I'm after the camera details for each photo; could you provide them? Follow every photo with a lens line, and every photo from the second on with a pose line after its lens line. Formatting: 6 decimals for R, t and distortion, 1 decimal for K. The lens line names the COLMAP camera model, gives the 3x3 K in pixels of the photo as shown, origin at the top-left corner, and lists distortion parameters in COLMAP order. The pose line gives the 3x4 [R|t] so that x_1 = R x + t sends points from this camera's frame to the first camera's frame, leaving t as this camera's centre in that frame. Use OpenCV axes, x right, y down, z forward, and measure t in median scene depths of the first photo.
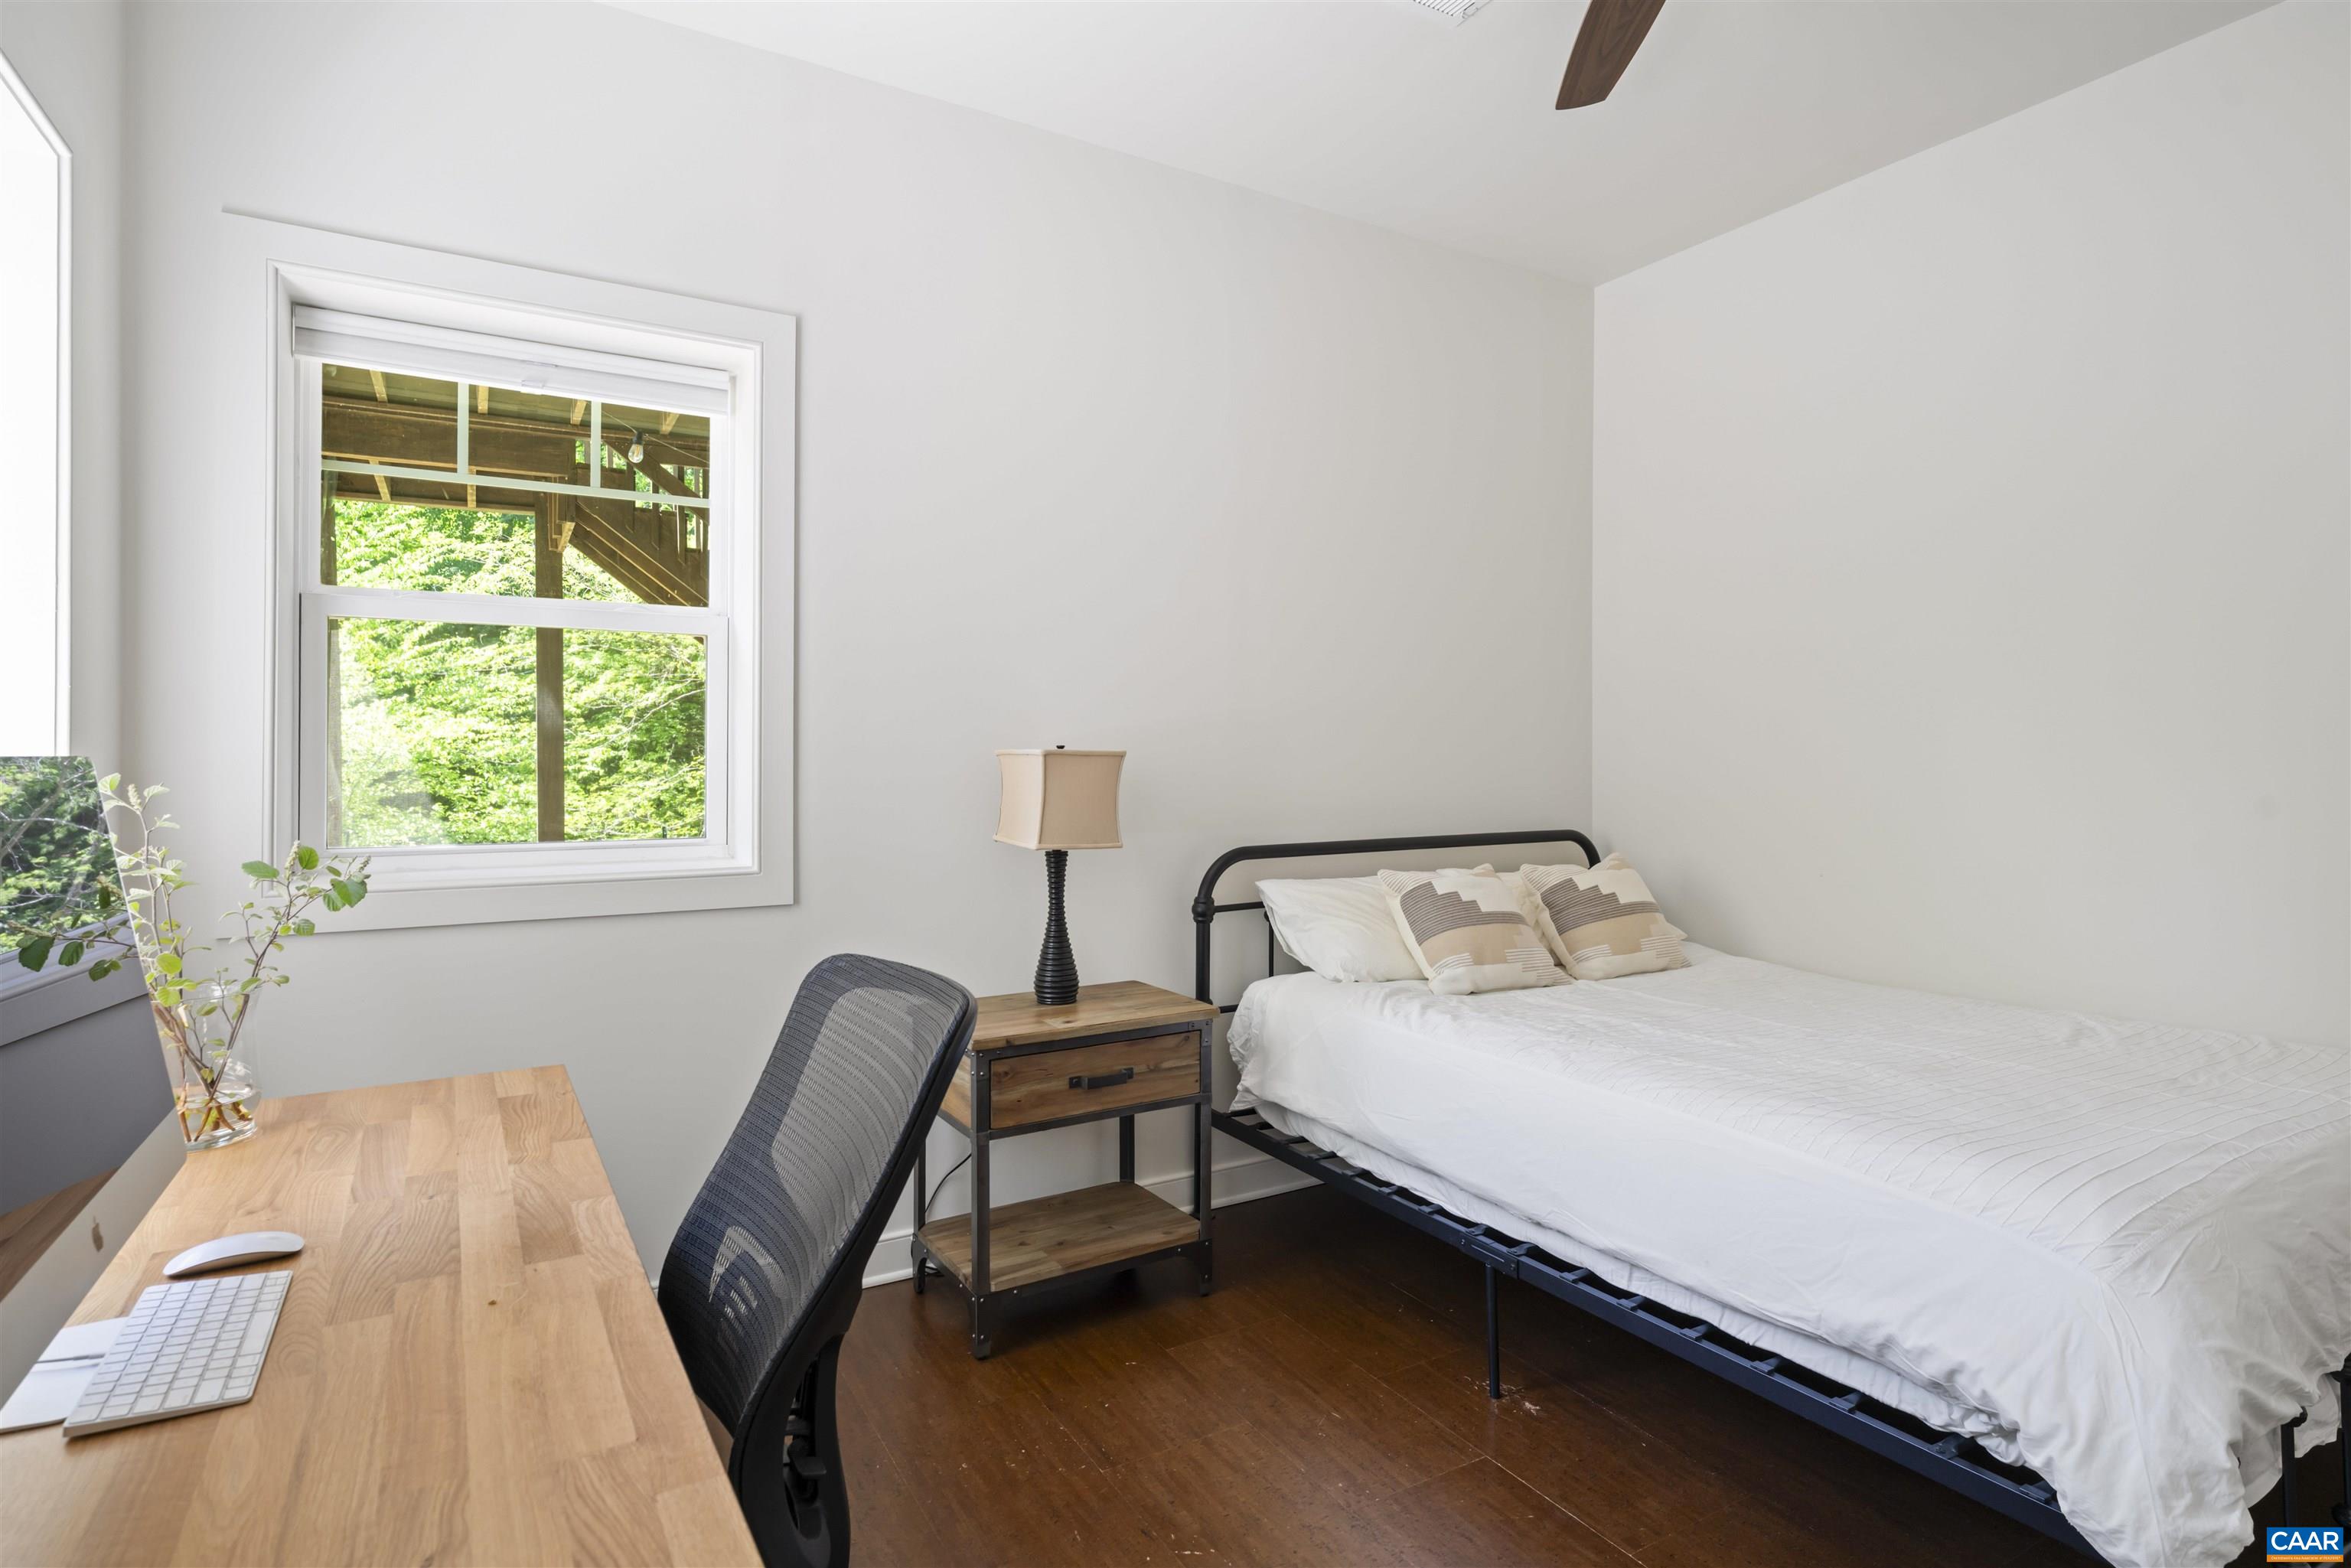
lens RADIAL K [[1195.0, 0, 1177.2], [0, 1195.0, 750.5], [0, 0, 1]] dist [0.000600, -0.000085]
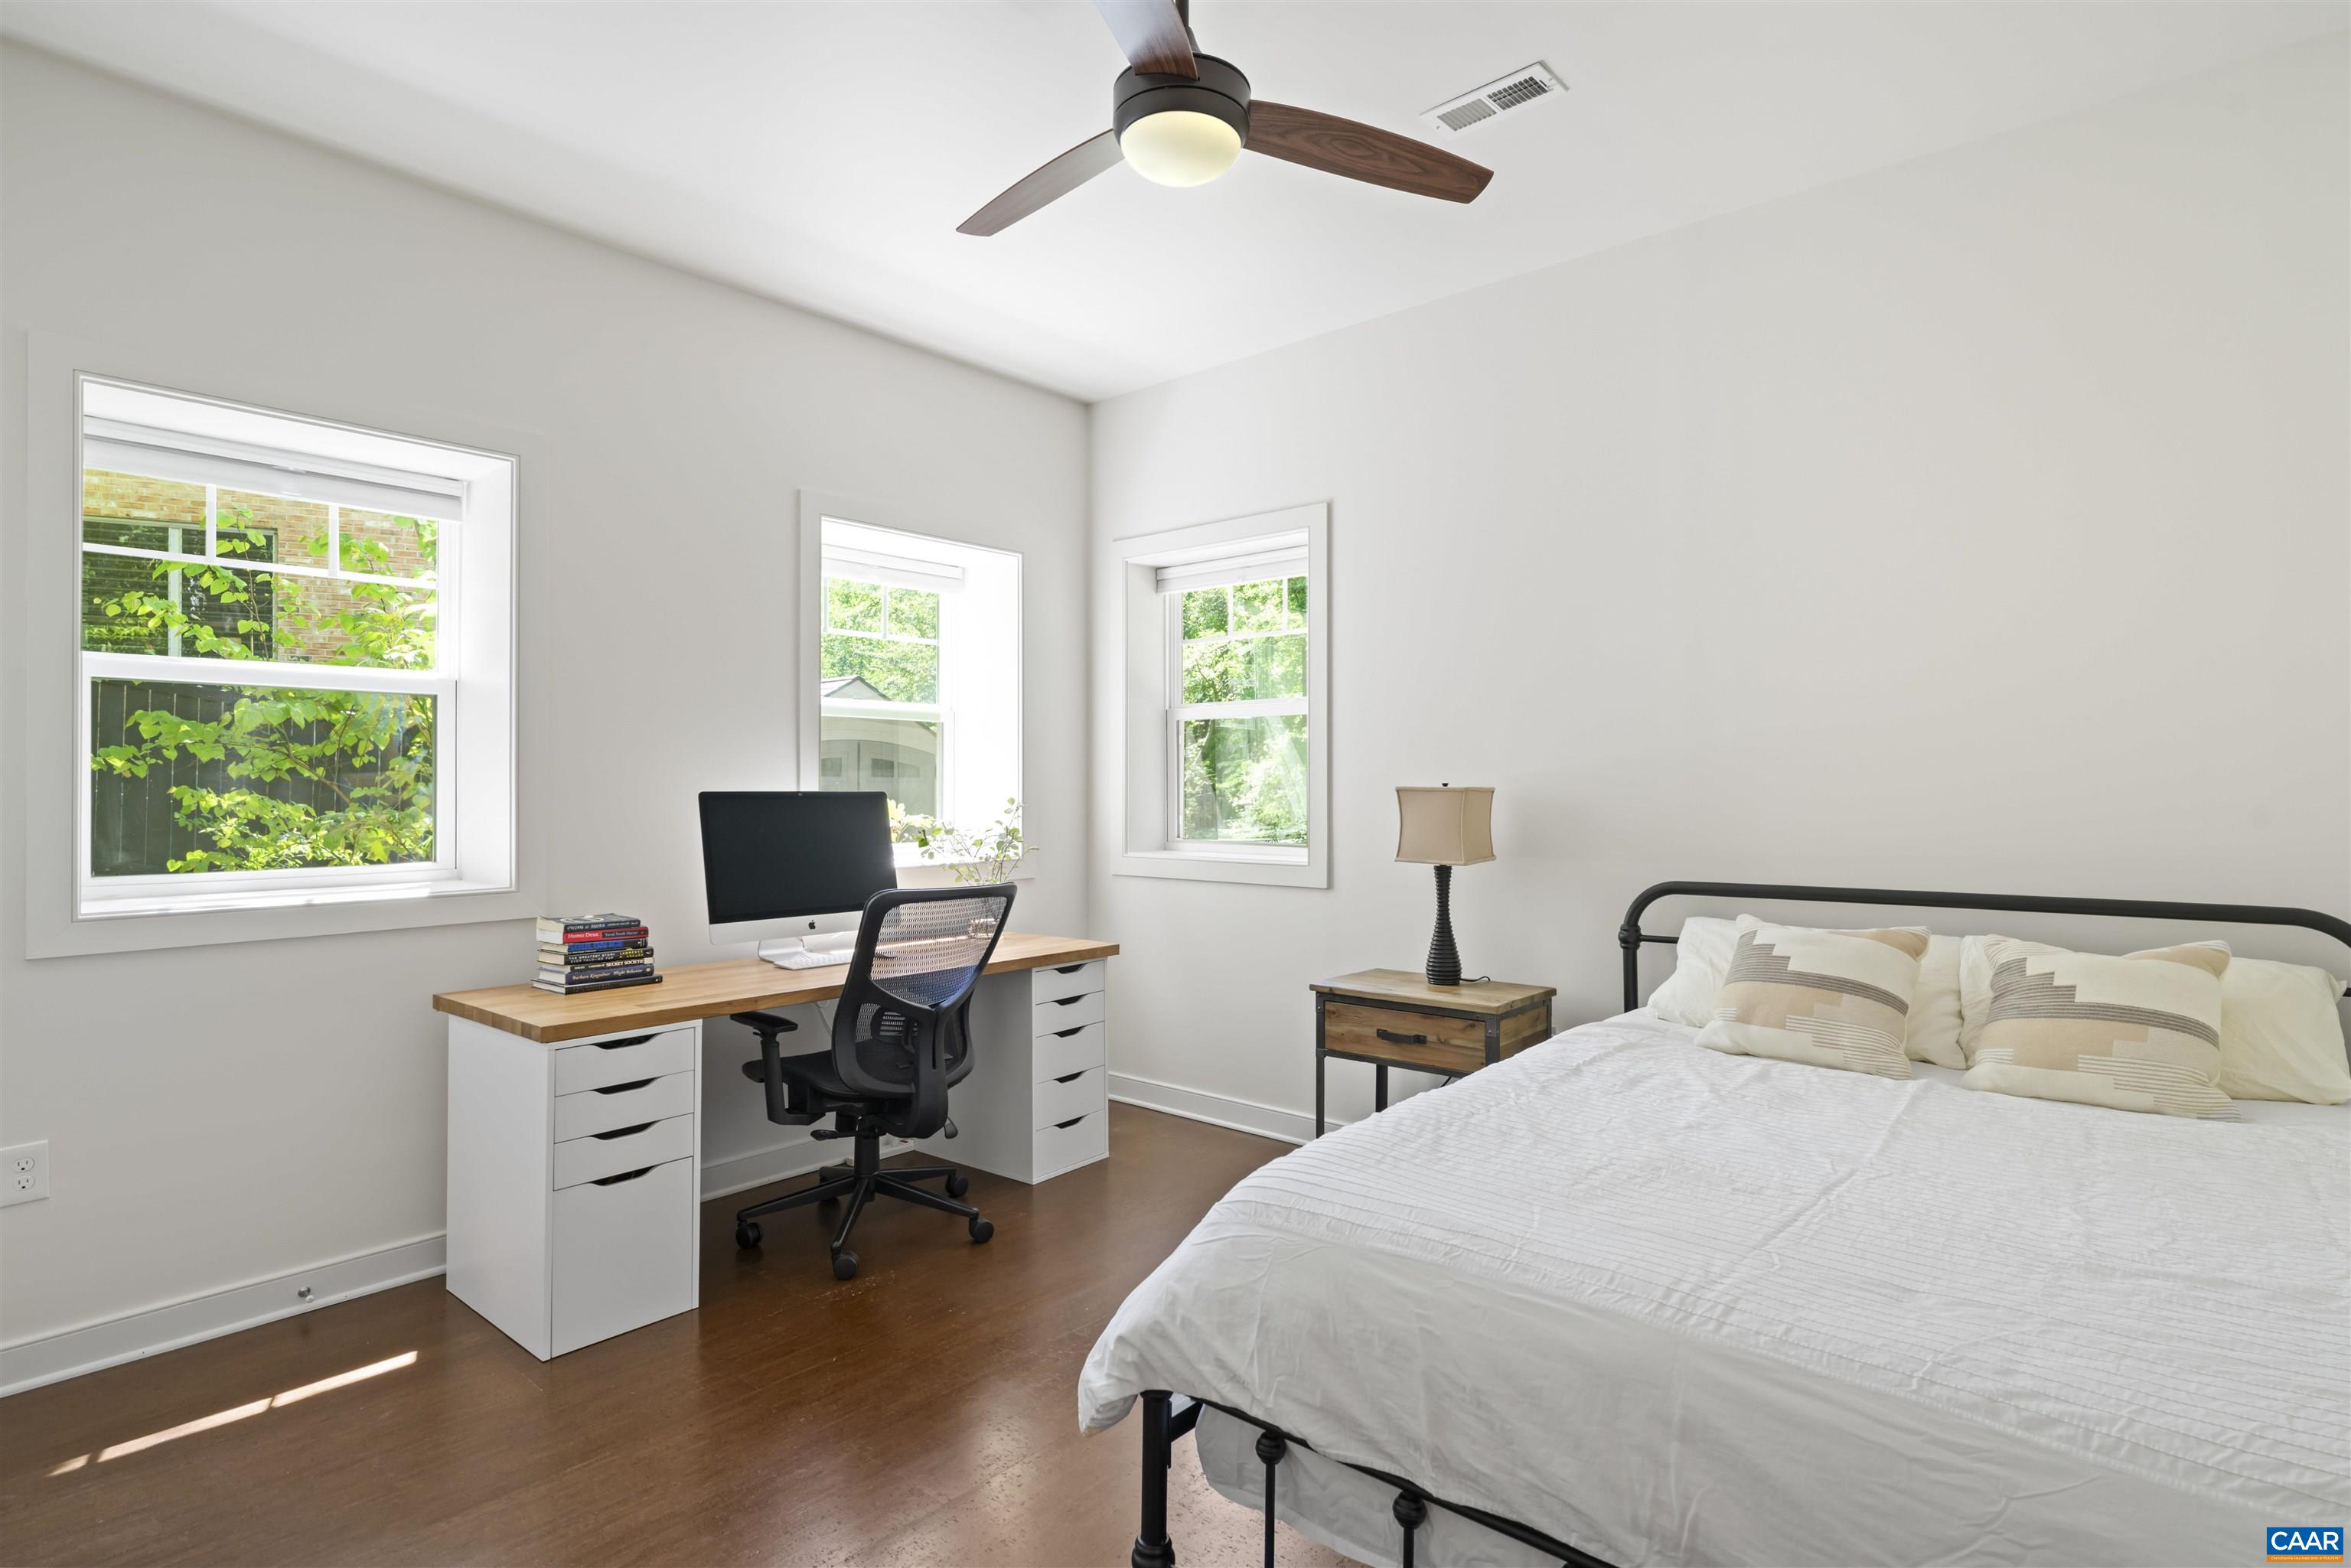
lens RADIAL K [[1189.7, 0, 1175.5], [0, 1189.7, 784.0], [0, 0, 1]] dist [-0.000700, -0.000171]
pose [[0.324068, -0.003625, -0.946027, 0.999972], [0.004991, 0.999985, -0.002123, -0.002392], [0.946021, -0.004033, 0.324082, 0.310196]]
